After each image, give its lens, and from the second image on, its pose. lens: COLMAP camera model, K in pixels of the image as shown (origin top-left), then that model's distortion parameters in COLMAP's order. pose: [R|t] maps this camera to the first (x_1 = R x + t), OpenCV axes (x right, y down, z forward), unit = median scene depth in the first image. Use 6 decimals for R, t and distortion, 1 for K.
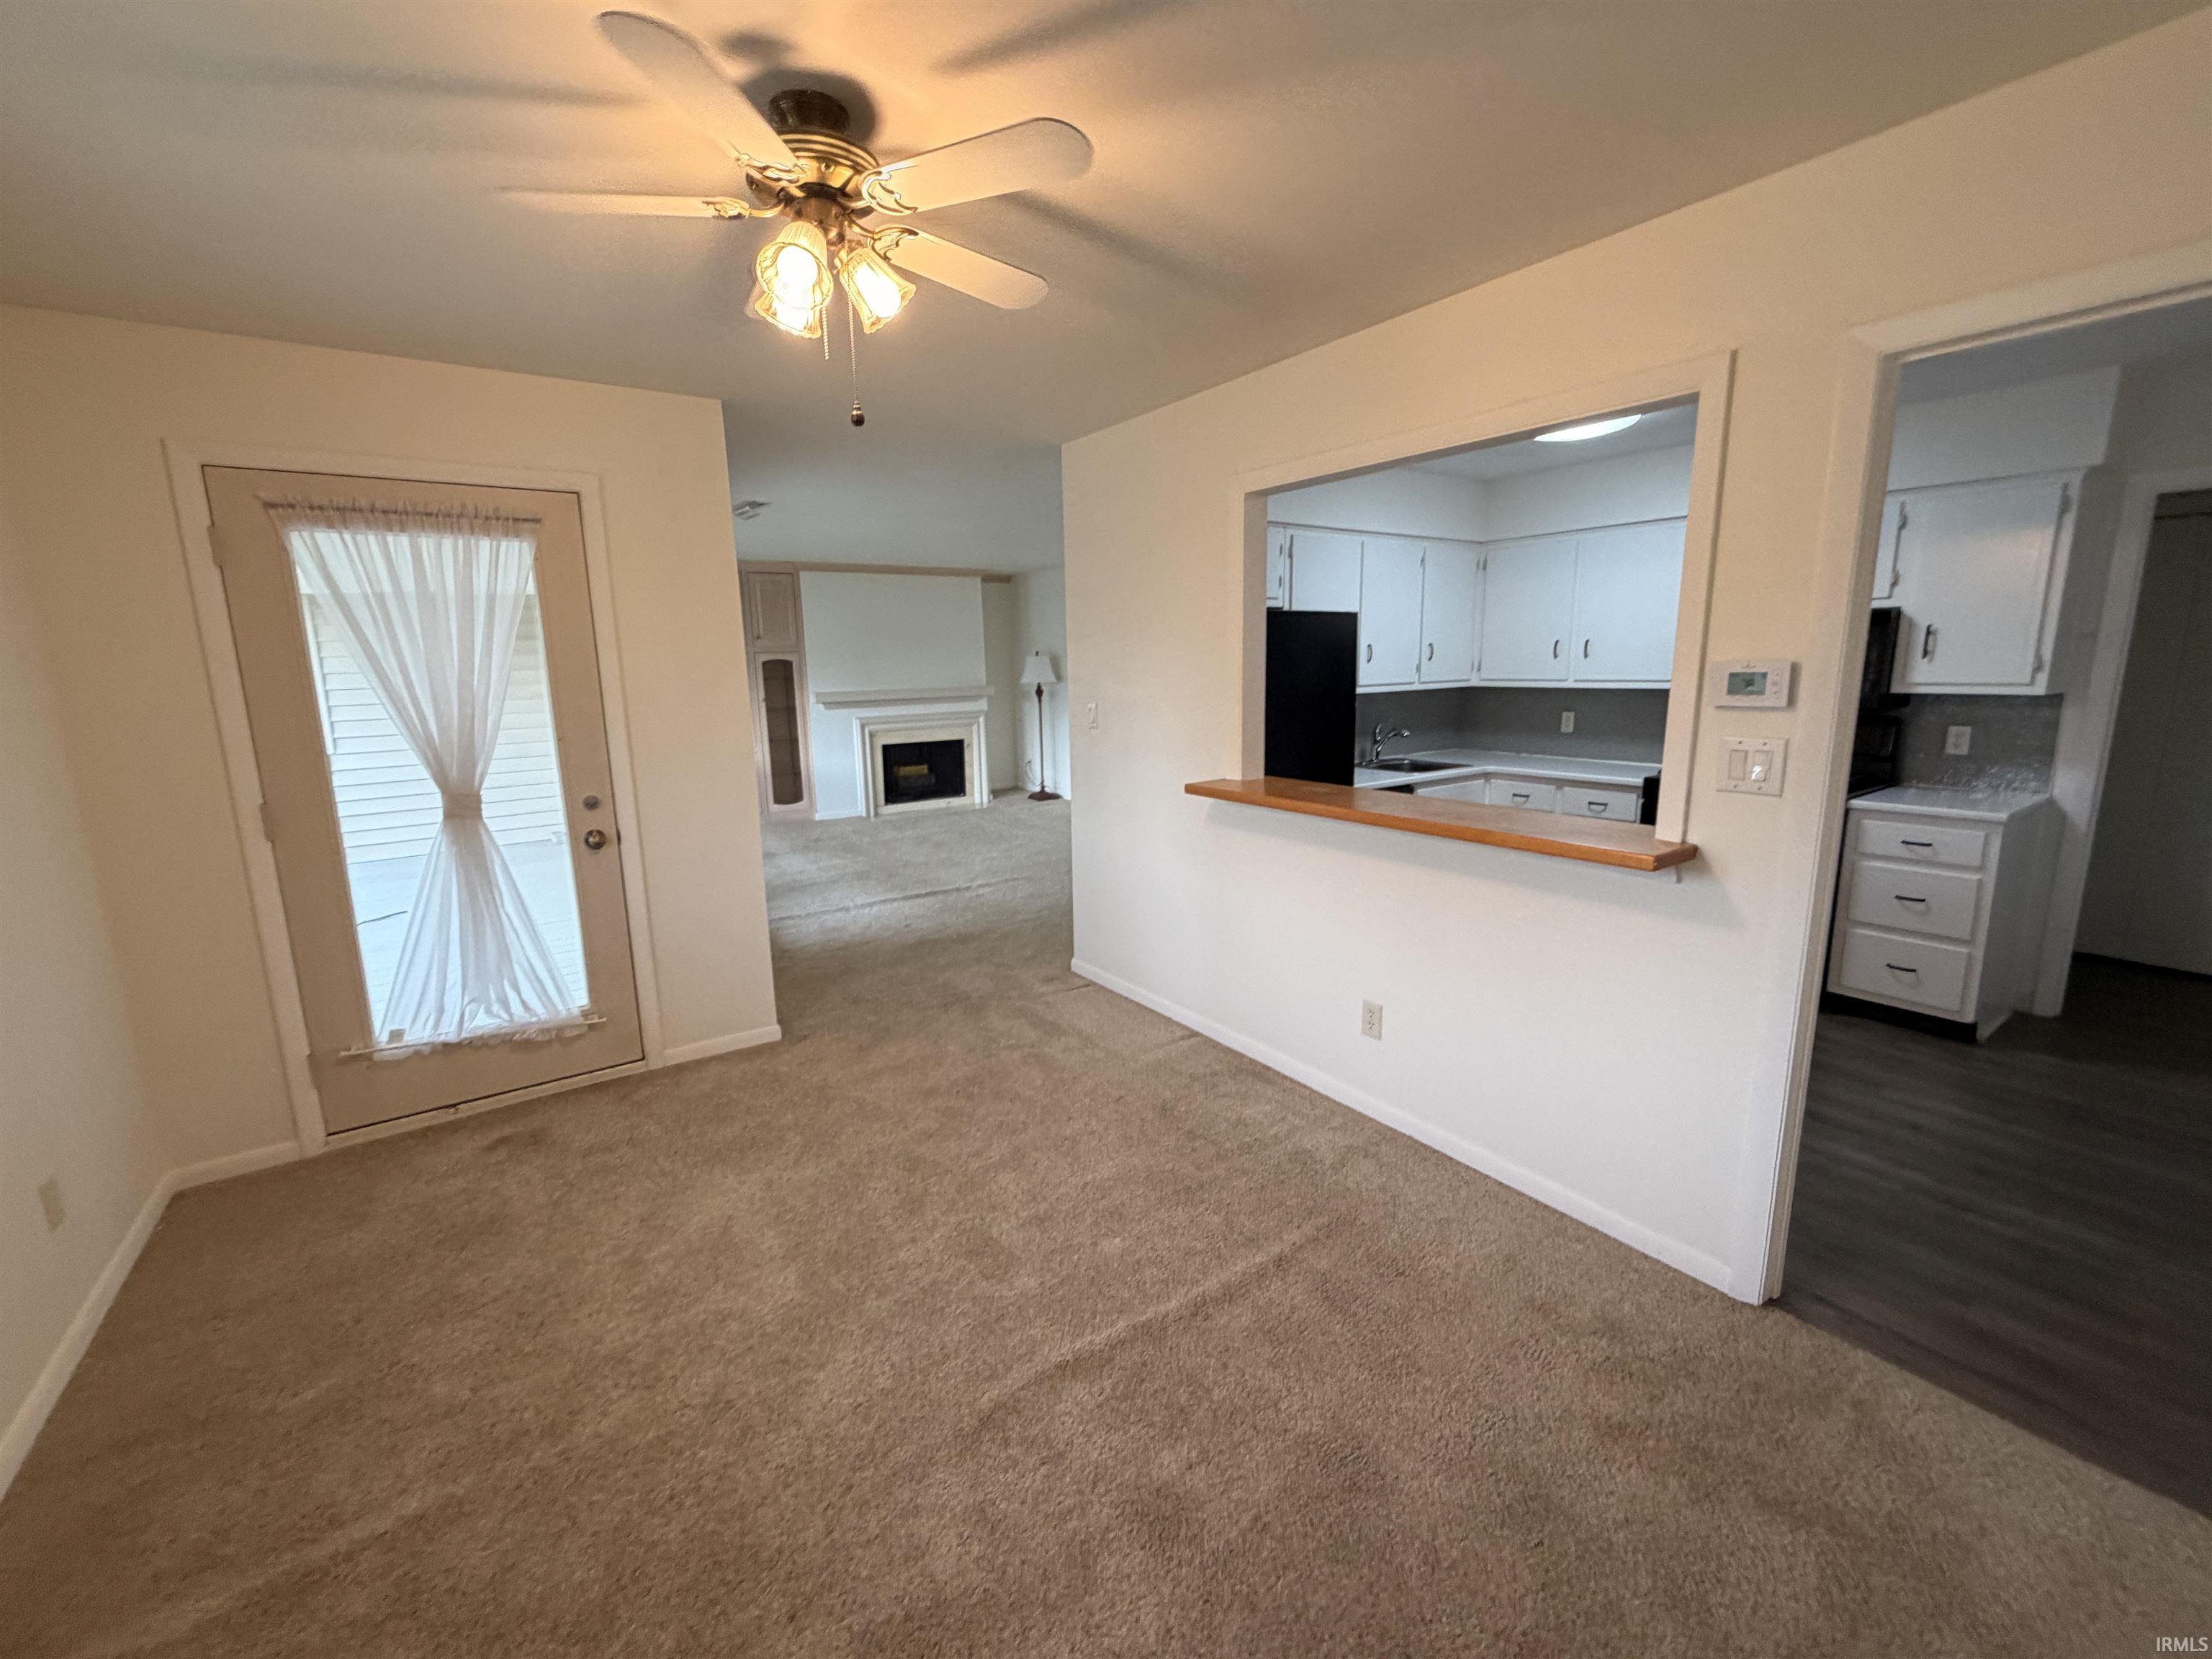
lens RADIAL K [[912.0, 0, 1106.0], [0, 912.0, 829.5], [0, 0, 1]] dist [-0.000020, 0.000121]
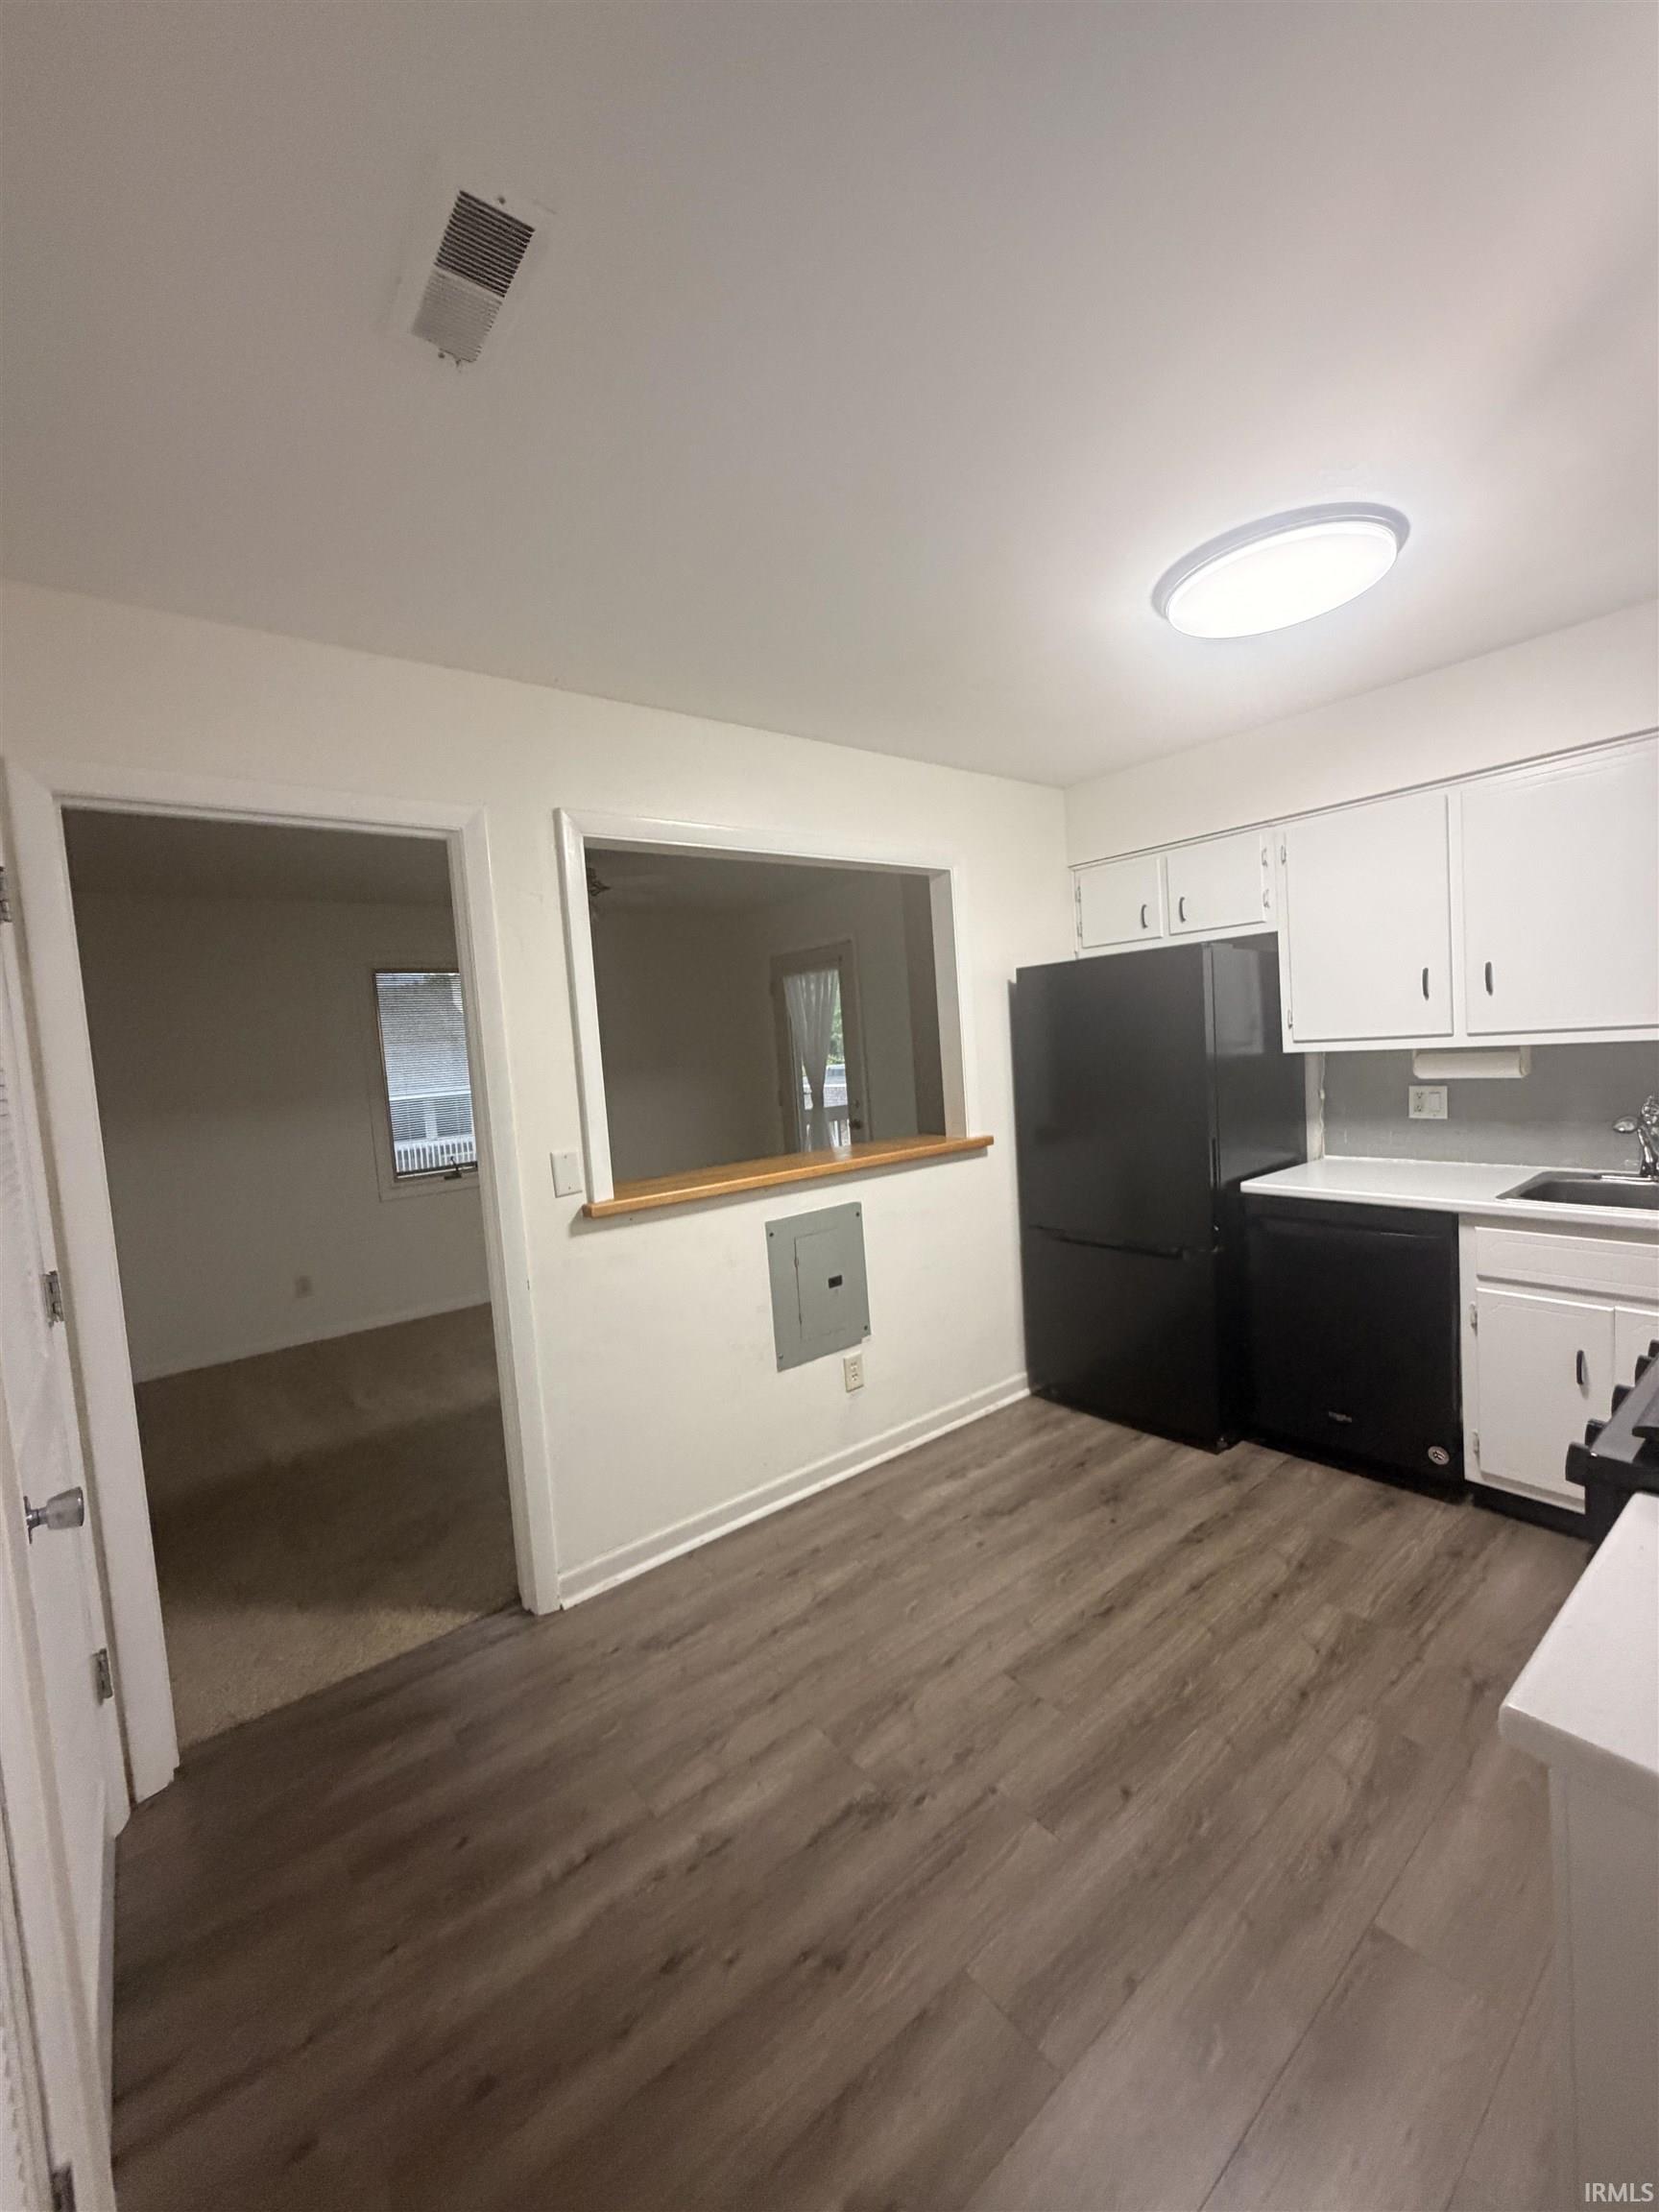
lens RADIAL K [[884.7, 0, 835.4], [0, 884.7, 1096.8], [0, 0, 1]] dist [-0.000219, -0.000073]
pose [[0.056007, 0.080116, -0.995211, 1.117710], [-0.117972, 0.990324, 0.073084, -0.151634], [0.991436, 0.113314, 0.064916, 0.765397]]
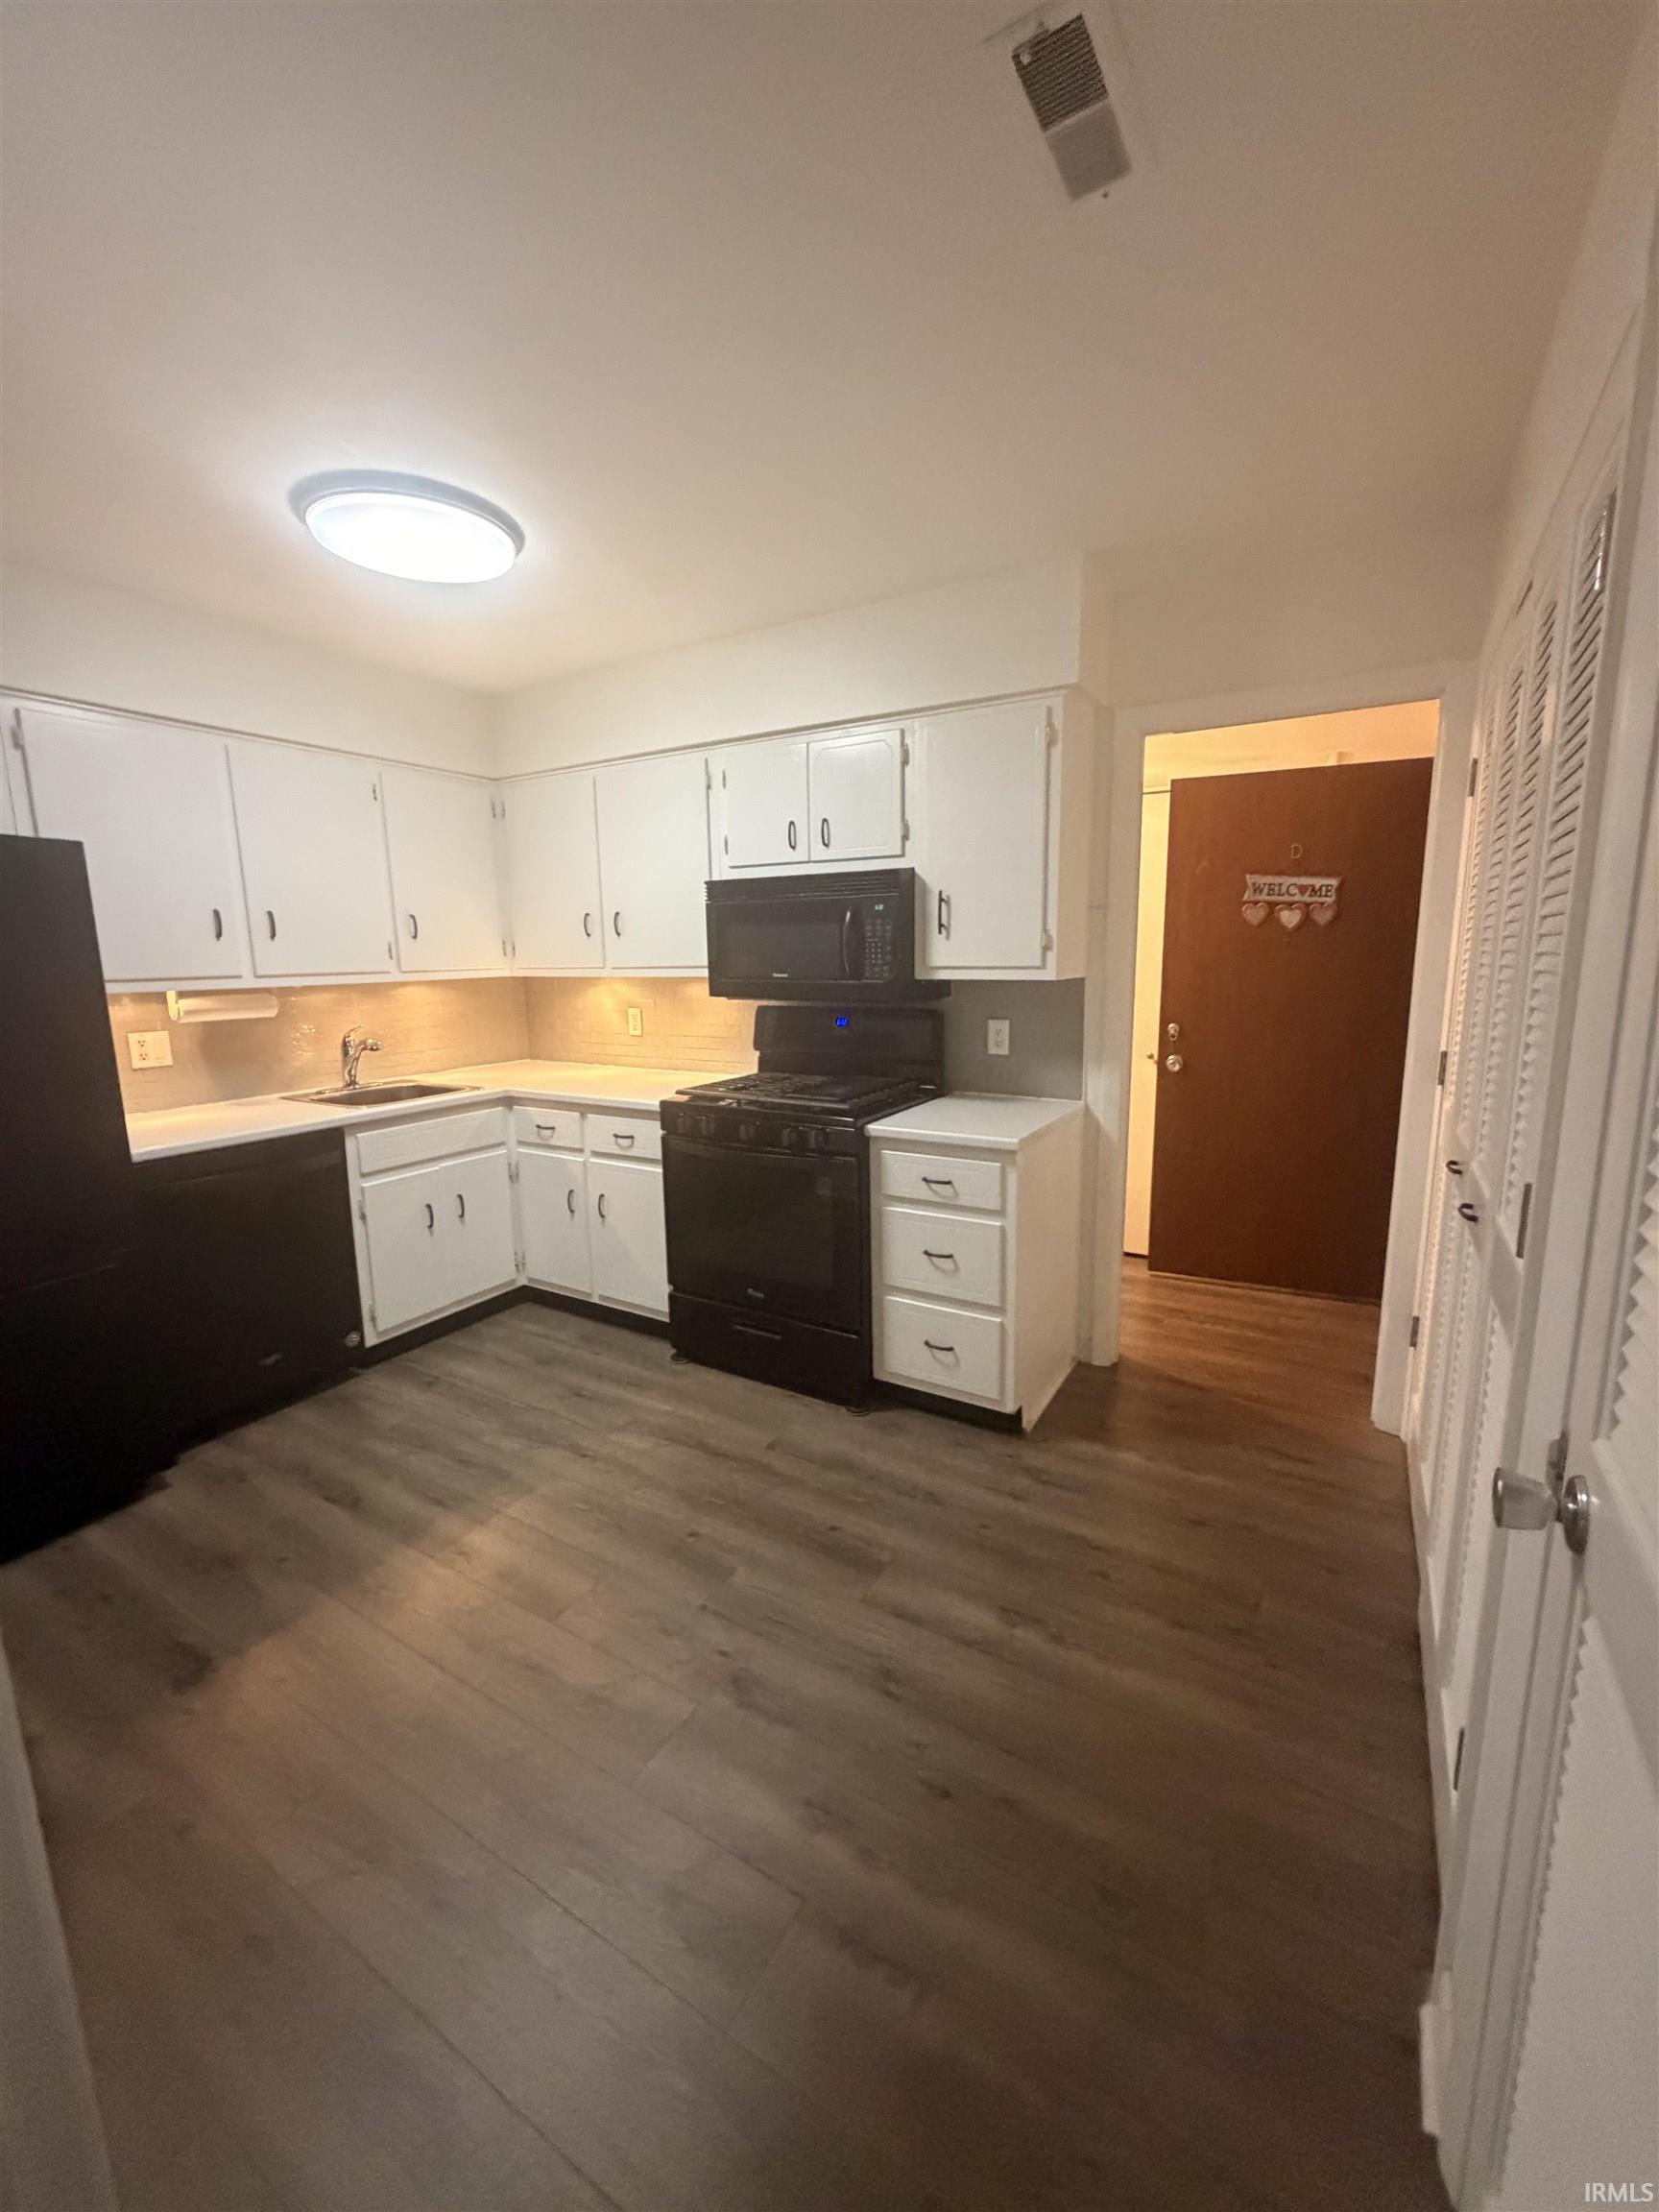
lens RADIAL K [[884.7, 0, 835.4], [0, 884.7, 1096.8], [0, 0, 1]] dist [-0.000219, -0.000073]
pose [[0.916408, -0.058822, 0.395898, 0.538471], [0.069822, 0.997469, -0.013417, -0.049470], [-0.394107, 0.039938, 0.918196, 0.373991]]
